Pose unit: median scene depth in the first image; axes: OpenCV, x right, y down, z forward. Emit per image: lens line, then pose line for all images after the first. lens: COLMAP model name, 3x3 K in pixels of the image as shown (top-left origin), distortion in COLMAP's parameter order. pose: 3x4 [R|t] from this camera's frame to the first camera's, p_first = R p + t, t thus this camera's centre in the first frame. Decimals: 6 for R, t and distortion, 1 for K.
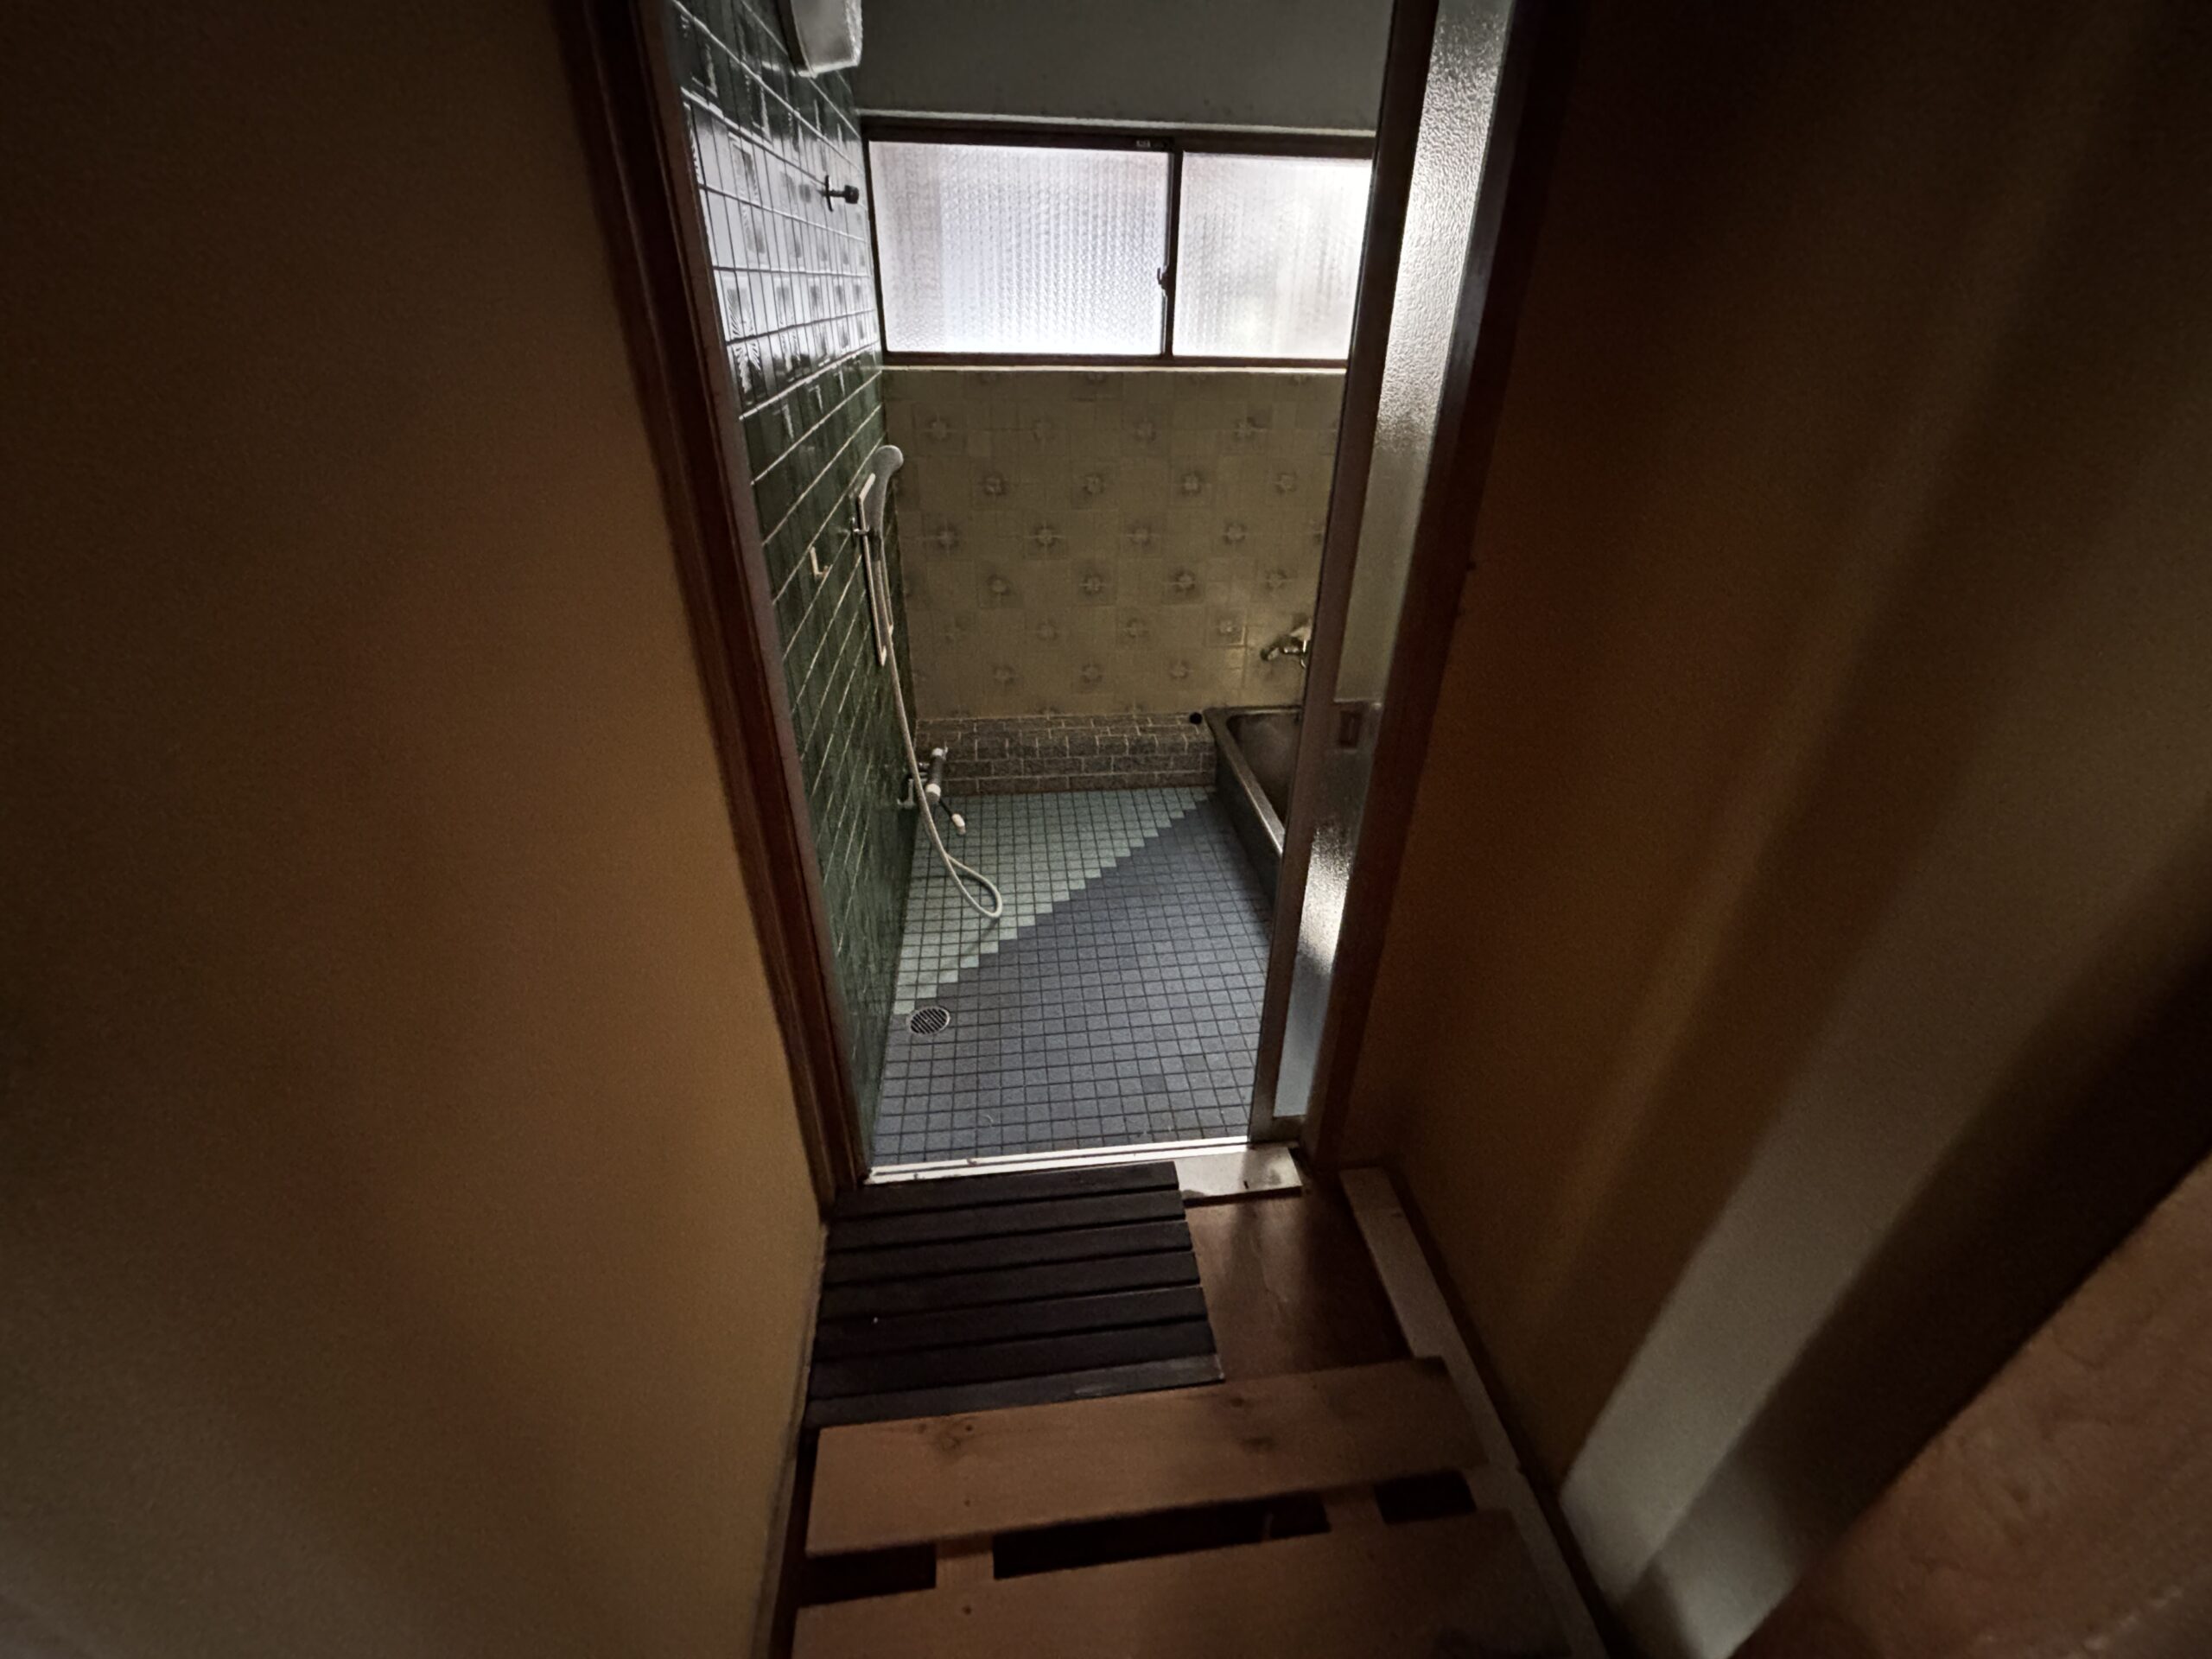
lens RADIAL K [[900.7, 0, 1108.3], [0, 900.7, 829.6], [0, 0, 1]] dist [0.000181, -0.002127]
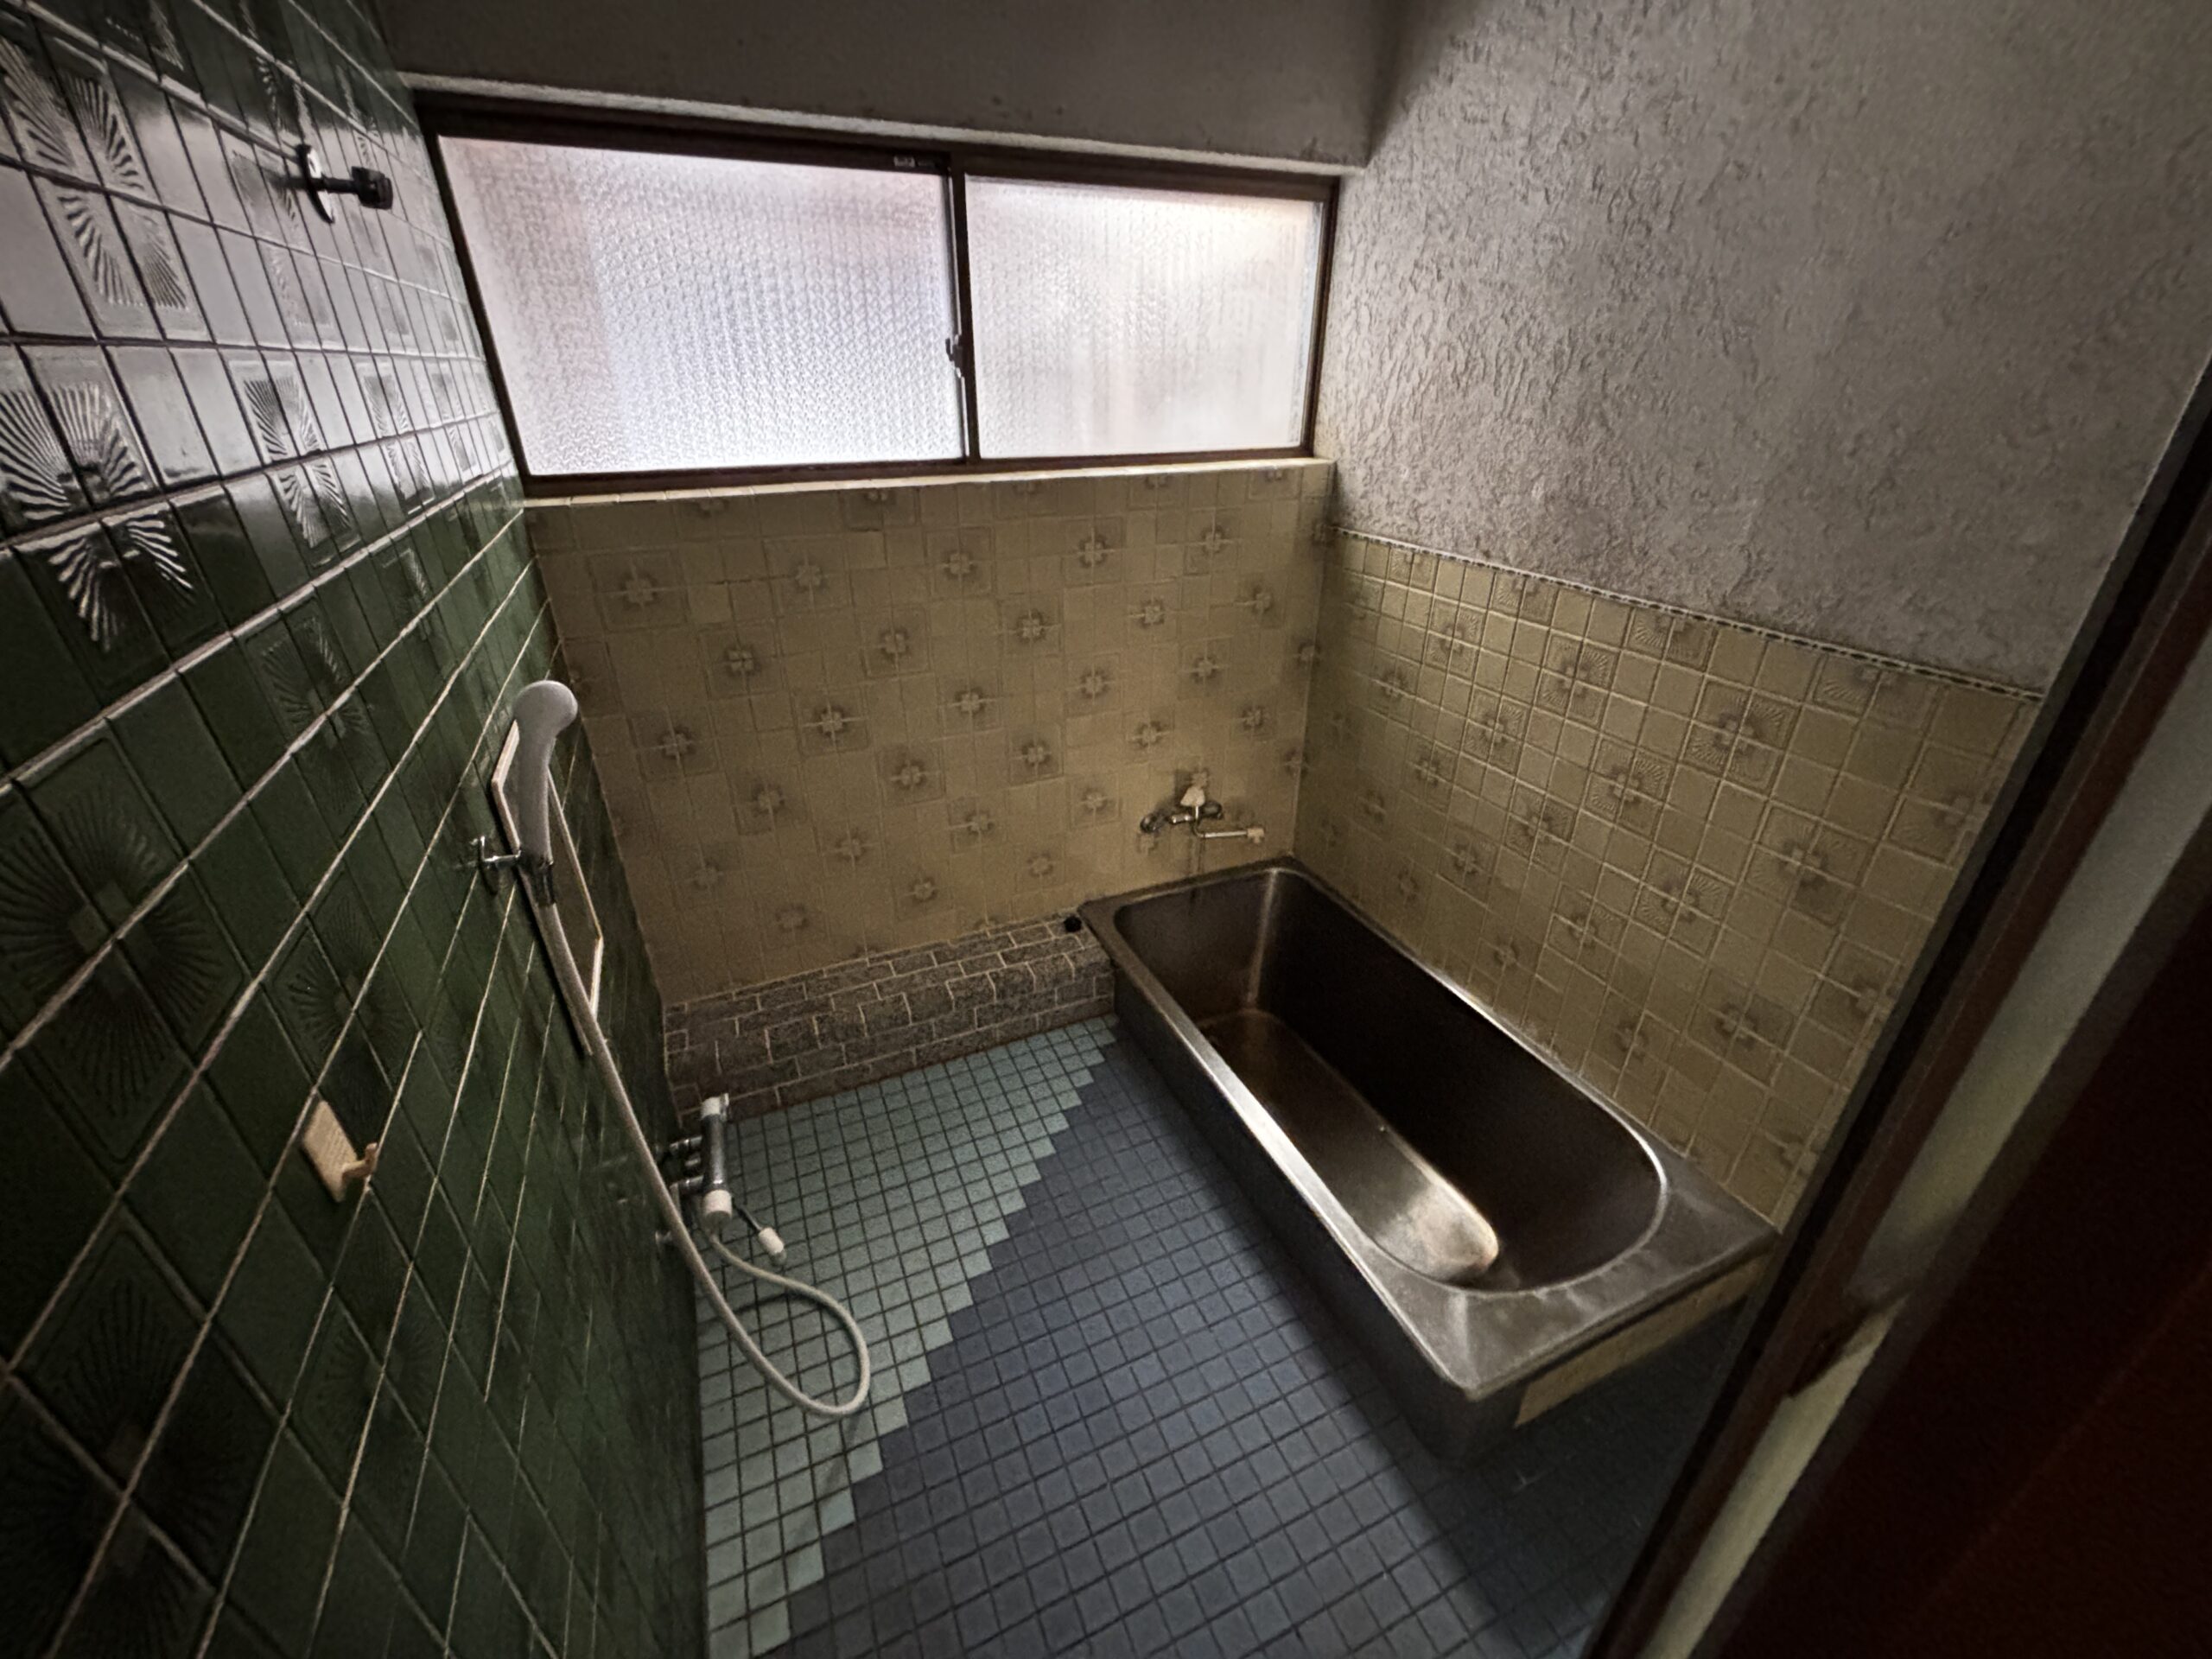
lens RADIAL K [[900.7, 0, 1108.0], [0, 900.7, 827.5], [0, 0, 1]] dist [0.000181, -0.002127]
pose [[0.955473, -0.154301, 0.251521, -0.056969], [0.171298, 0.984097, -0.047009, -0.191026], [-0.240268, 0.088001, 0.966709, 0.319191]]
